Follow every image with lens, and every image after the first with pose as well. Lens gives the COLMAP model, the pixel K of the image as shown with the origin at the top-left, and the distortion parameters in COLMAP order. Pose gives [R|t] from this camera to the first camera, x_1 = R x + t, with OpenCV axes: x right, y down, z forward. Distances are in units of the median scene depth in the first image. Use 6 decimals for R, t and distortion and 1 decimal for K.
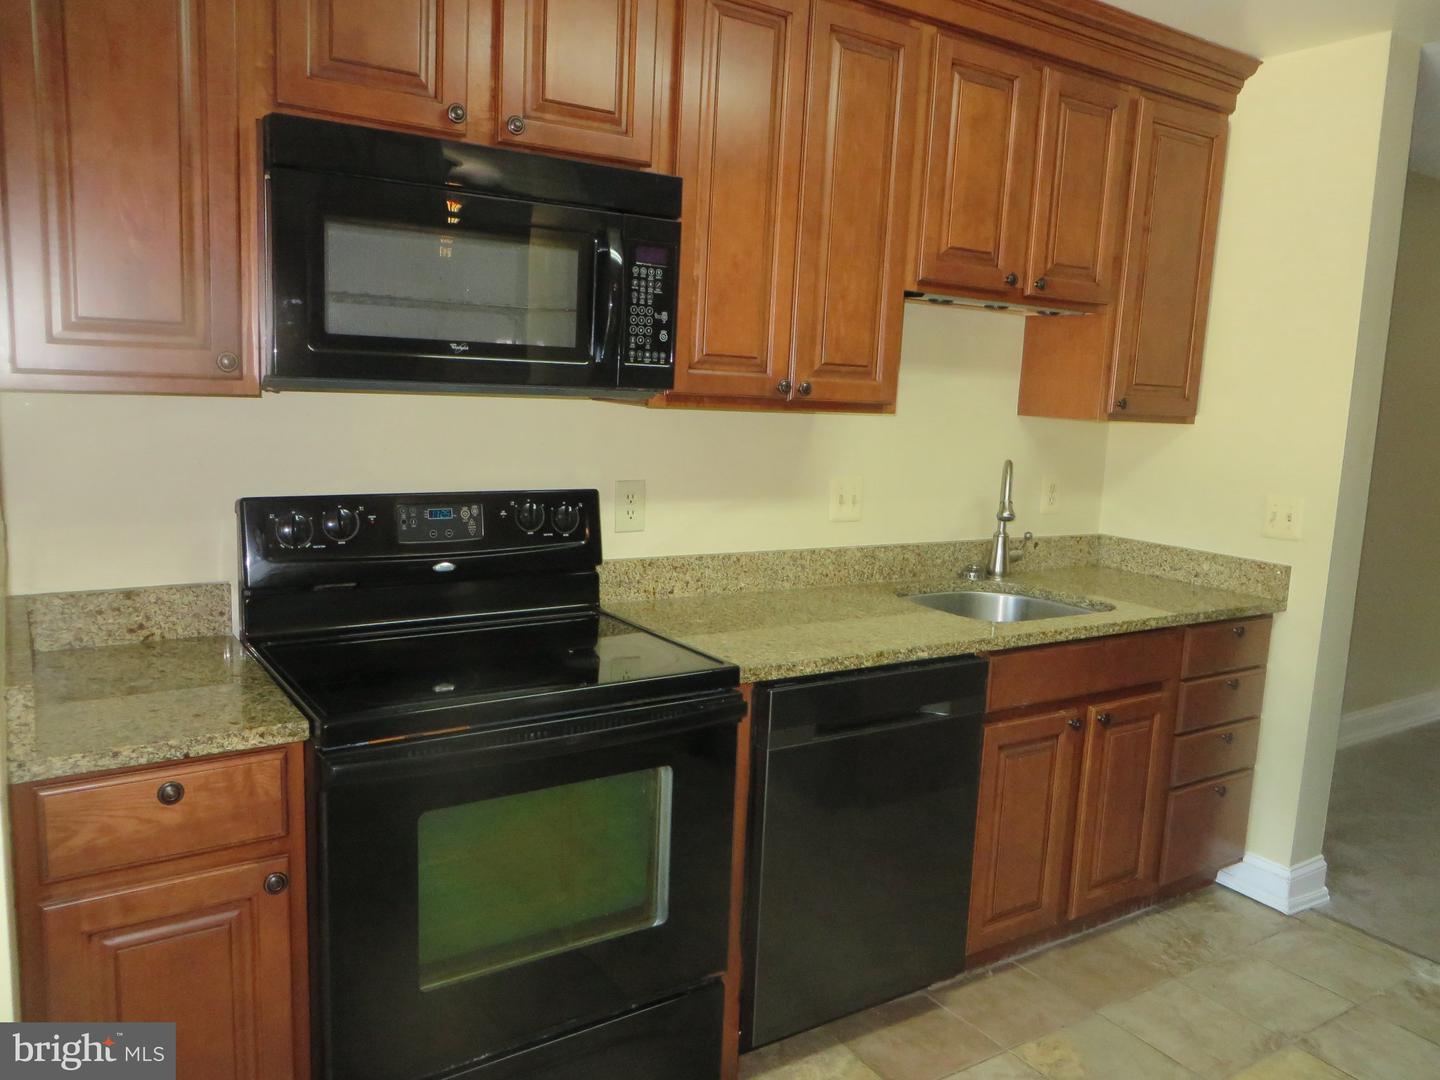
lens RADIAL K [[1074.7, 0, 727.1], [0, 1074.7, 538.3], [0, 0, 1]] dist [-0.009677, -0.001357]
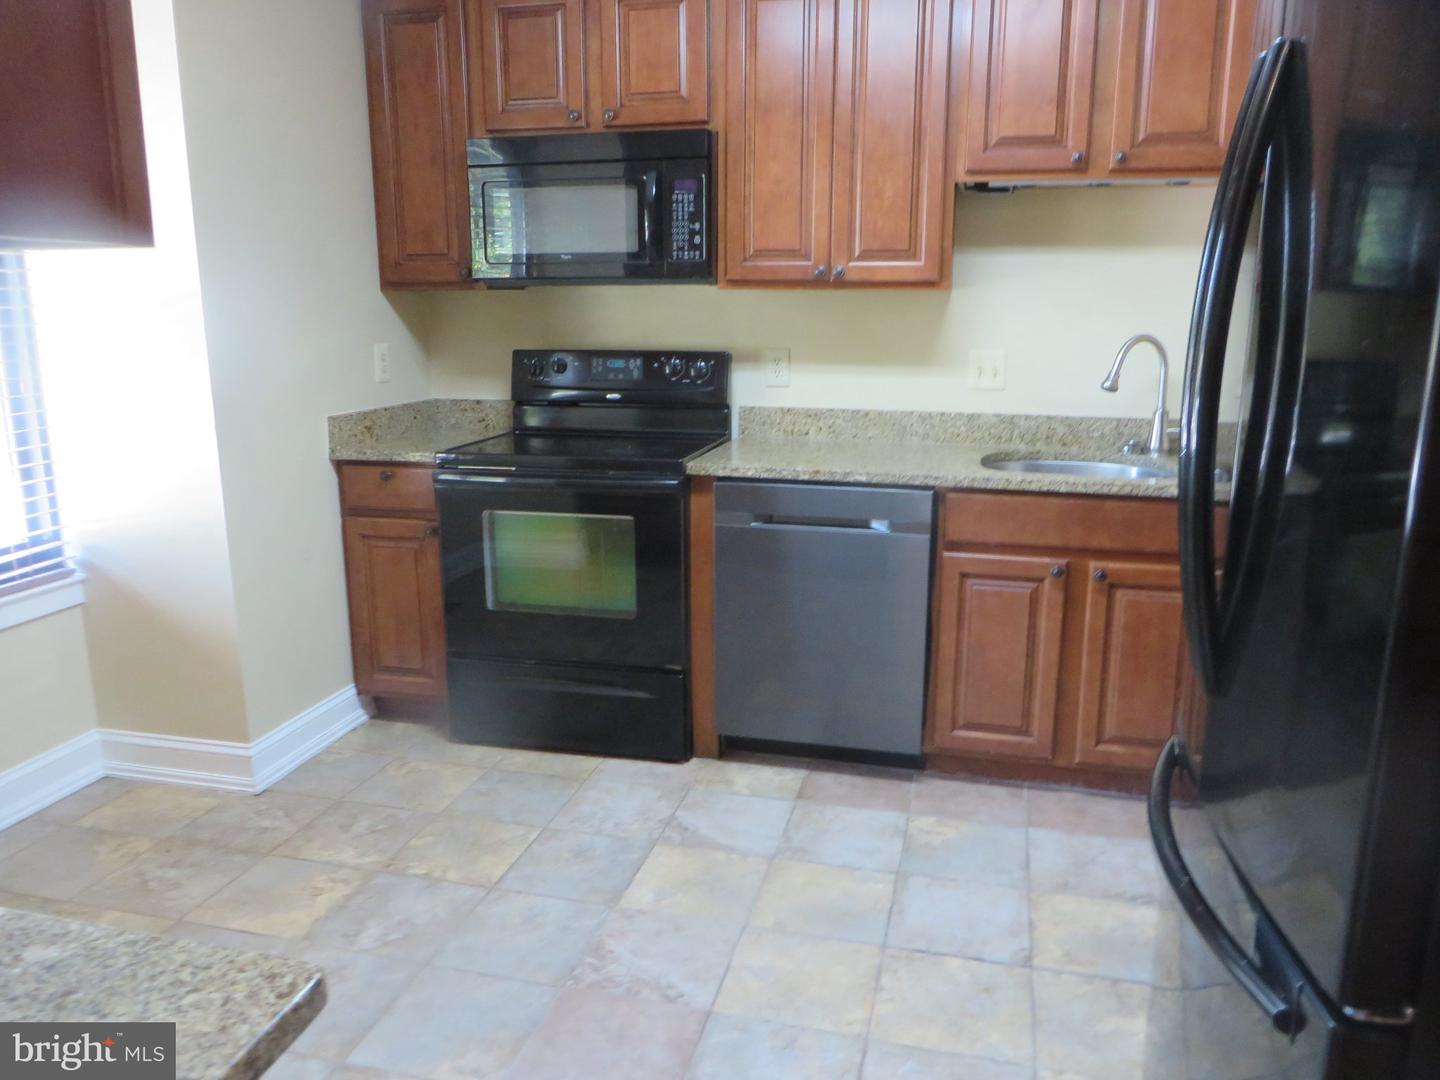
lens RADIAL K [[1074.7, 0, 731.8], [0, 1074.7, 533.3], [0, 0, 1]] dist [-0.009677, -0.001357]
pose [[0.681135, 0.112657, -0.723438, 0.885127], [-0.076599, 0.993634, 0.082612, 0.070971], [0.728140, -0.000855, 0.685428, 0.019441]]
